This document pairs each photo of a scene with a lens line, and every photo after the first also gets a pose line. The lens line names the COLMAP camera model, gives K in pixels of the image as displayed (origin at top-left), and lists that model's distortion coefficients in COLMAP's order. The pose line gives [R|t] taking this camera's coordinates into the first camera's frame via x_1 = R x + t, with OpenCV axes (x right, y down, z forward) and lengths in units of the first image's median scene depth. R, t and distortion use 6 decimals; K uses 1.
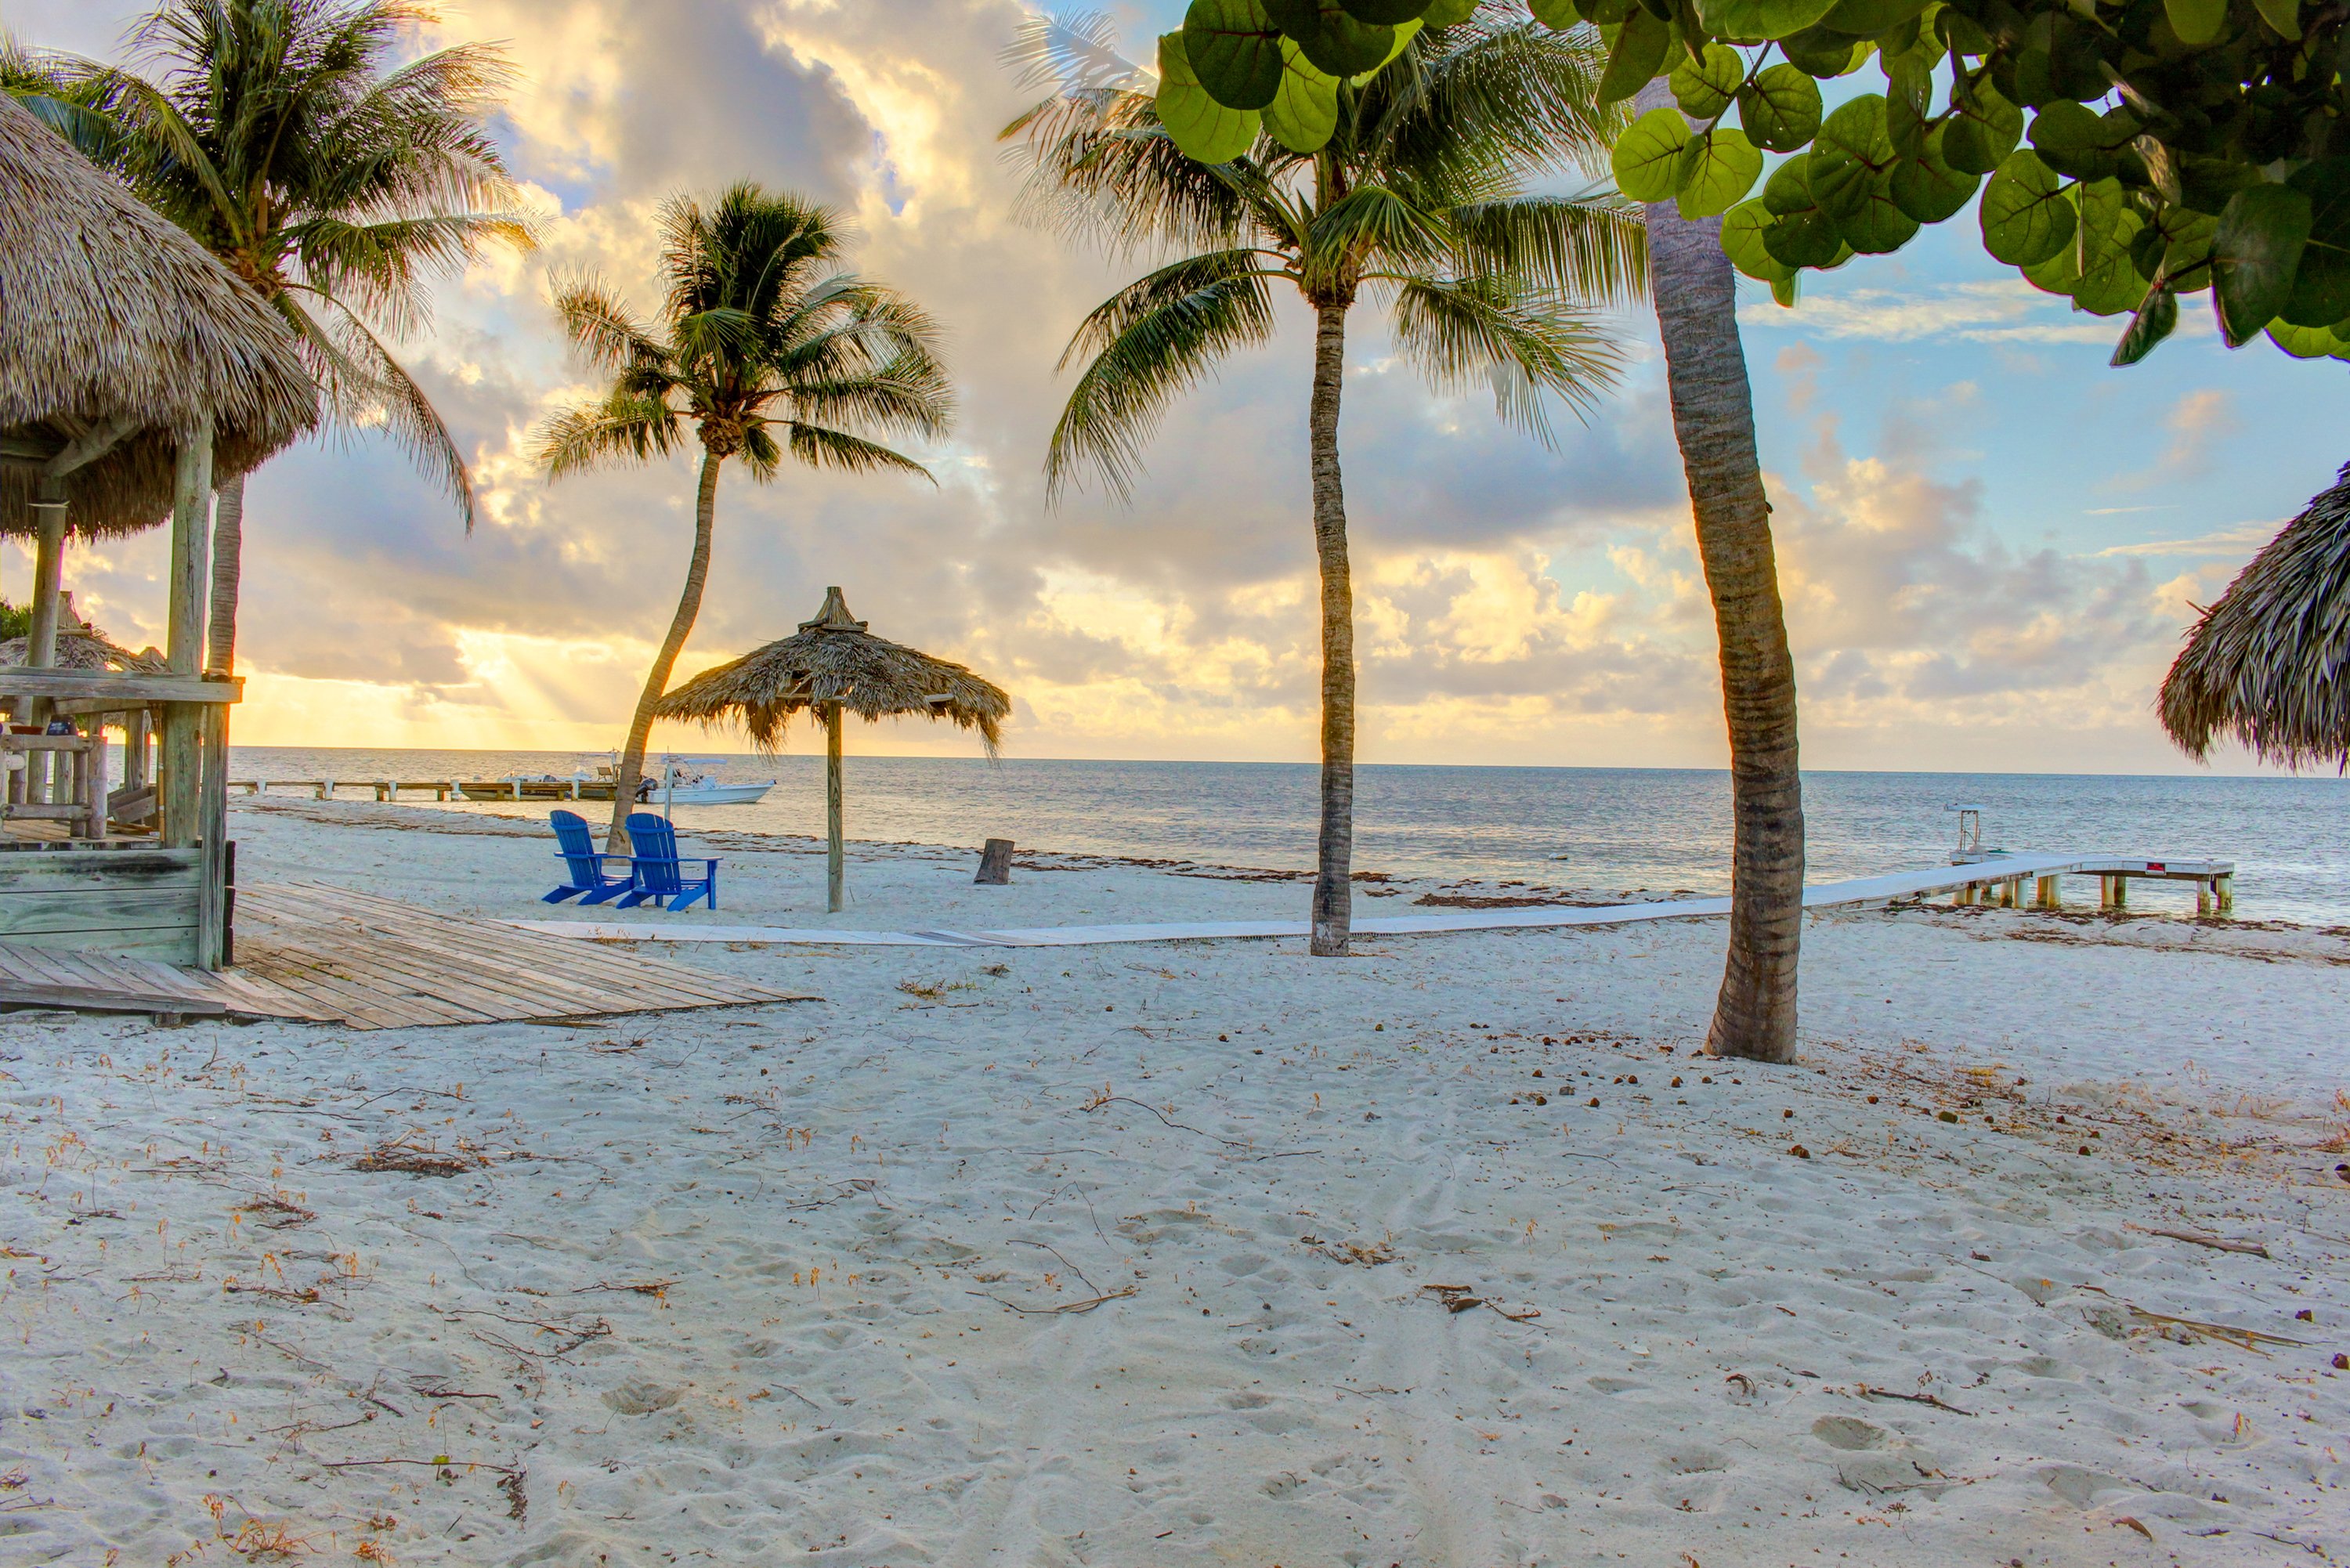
lens RADIAL K [[2003.3, 0, 1175.0], [0, 2003.3, 784.0], [0, 0, 1]] dist [0.007895, -0.011665]
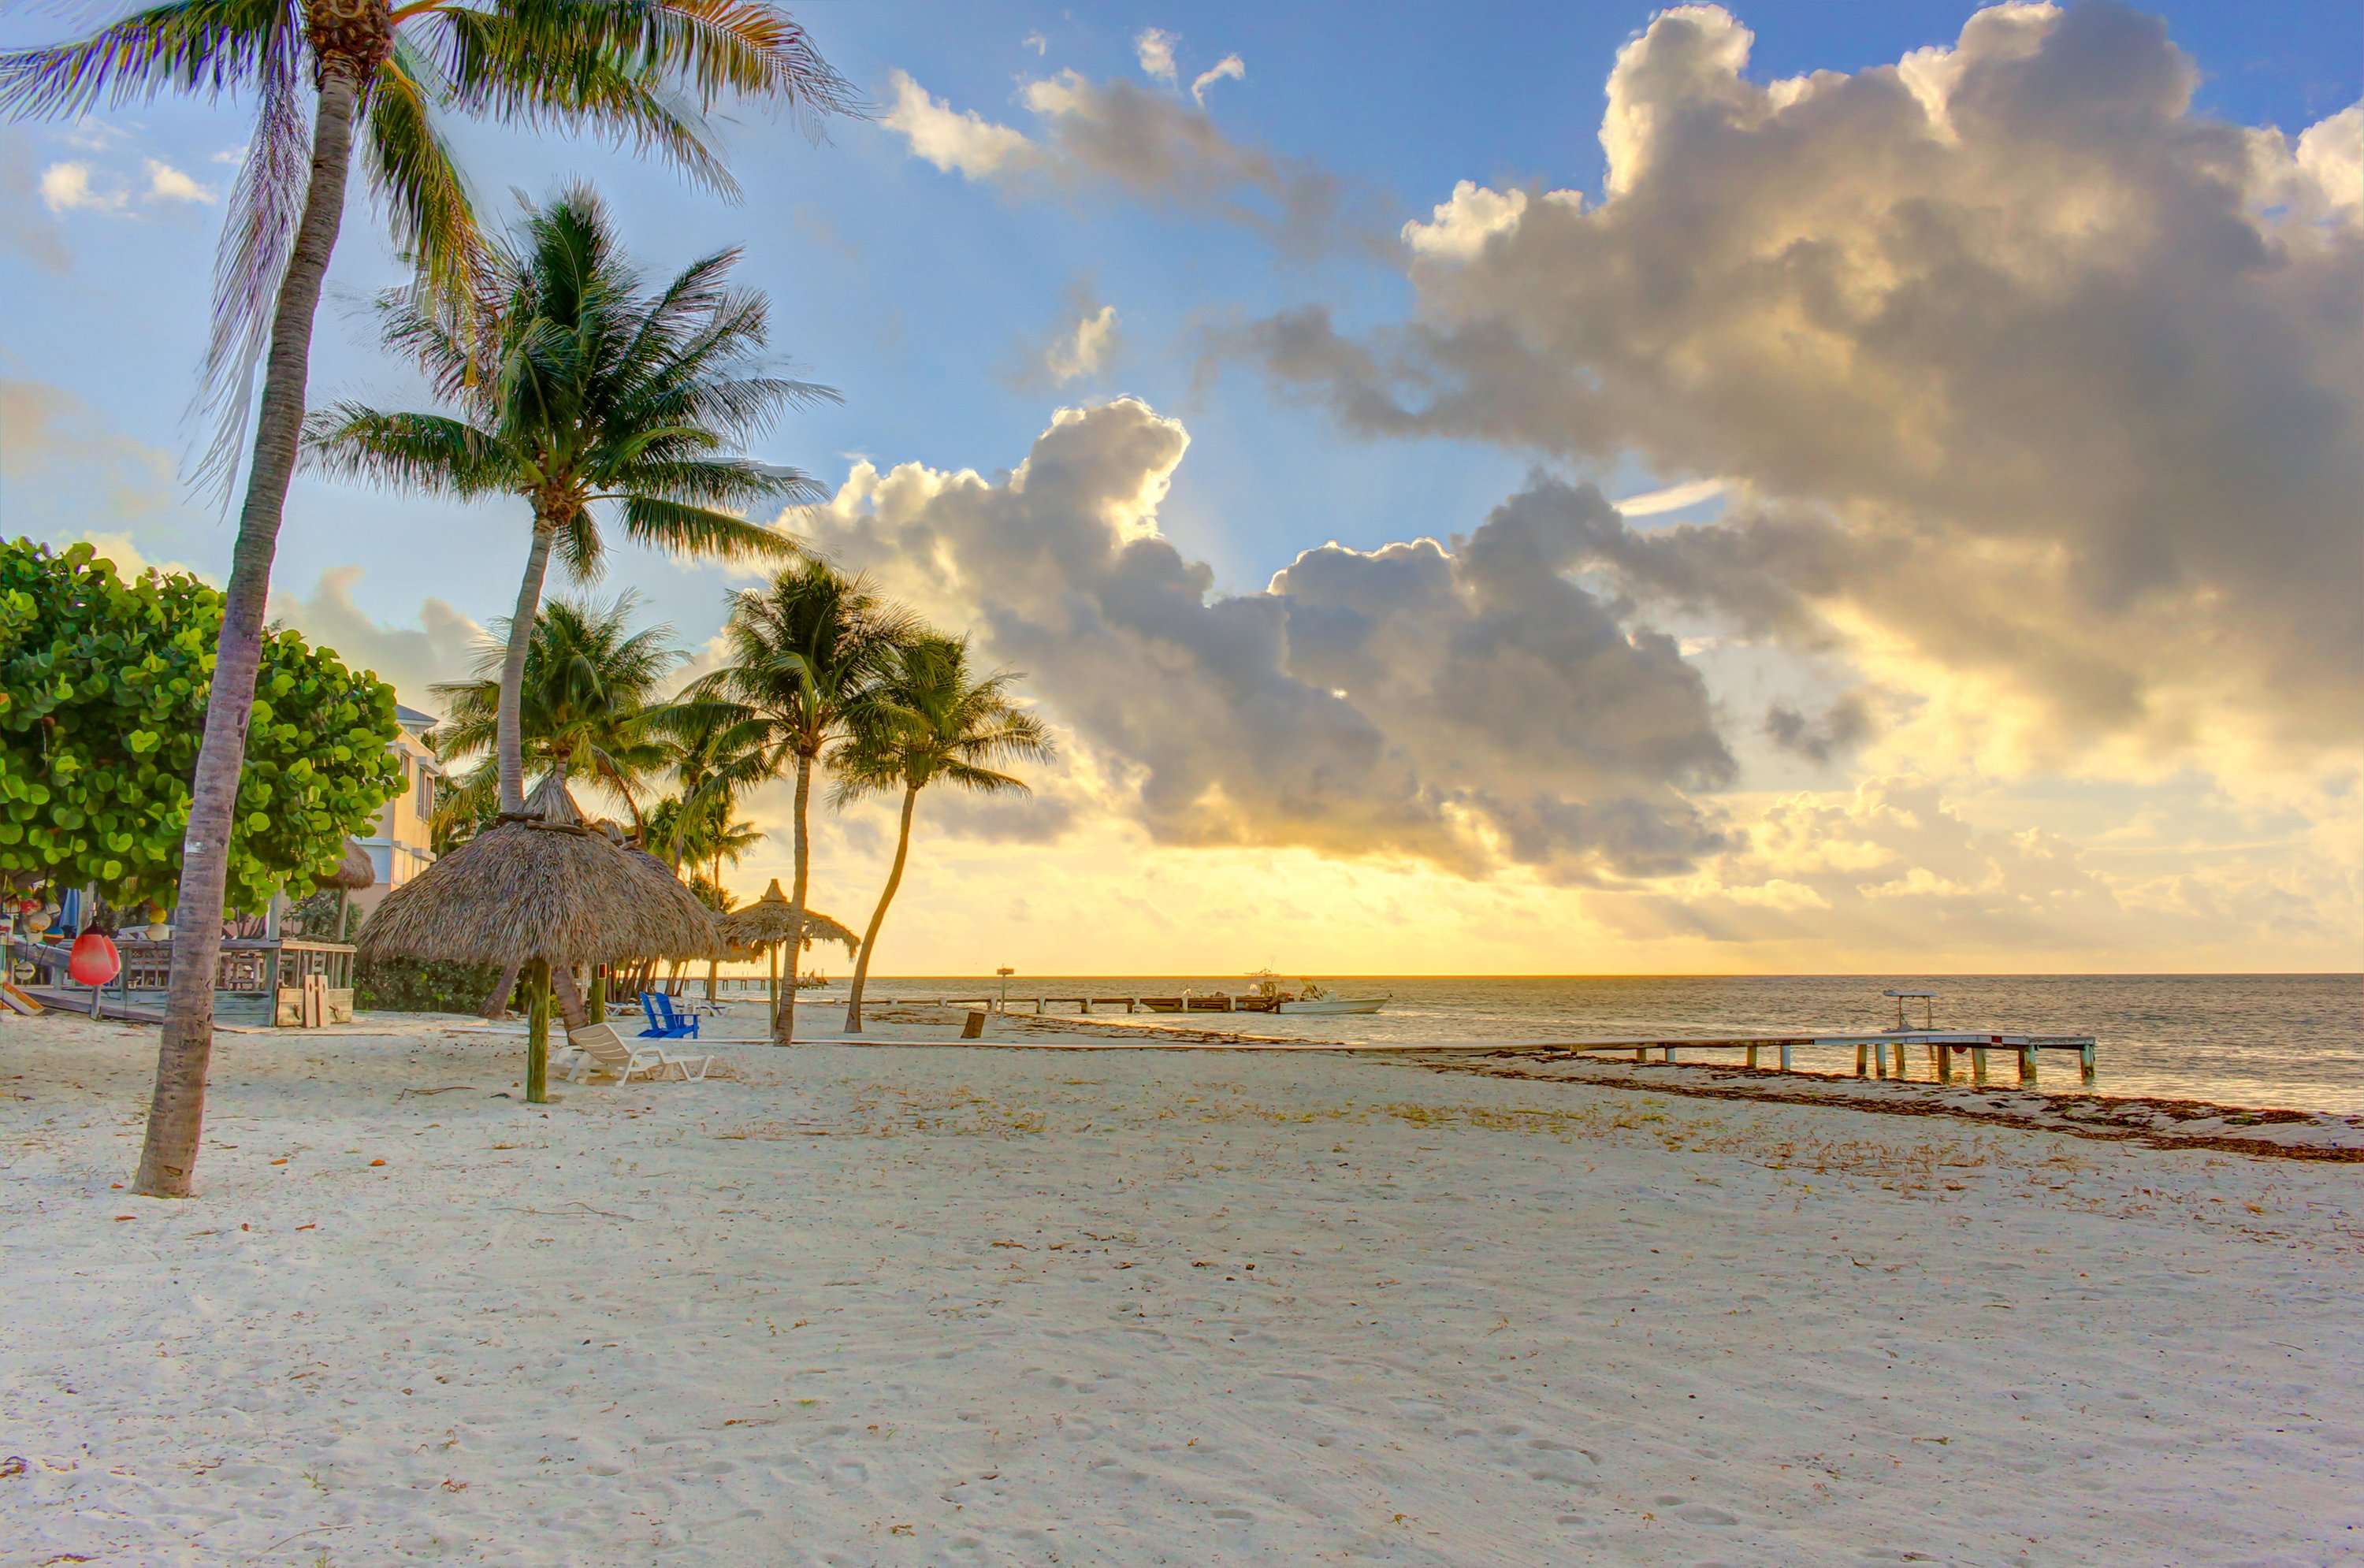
lens RADIAL K [[2015.3, 0, 1182.0], [0, 2015.3, 784.0], [0, 0, 1]] dist [0.007895, -0.011665]
pose [[0.893640, -0.058261, -0.444986, 0.714949], [0.008746, 0.993610, -0.112527, 0.024200], [0.448699, 0.096667, 0.888439, -0.402779]]
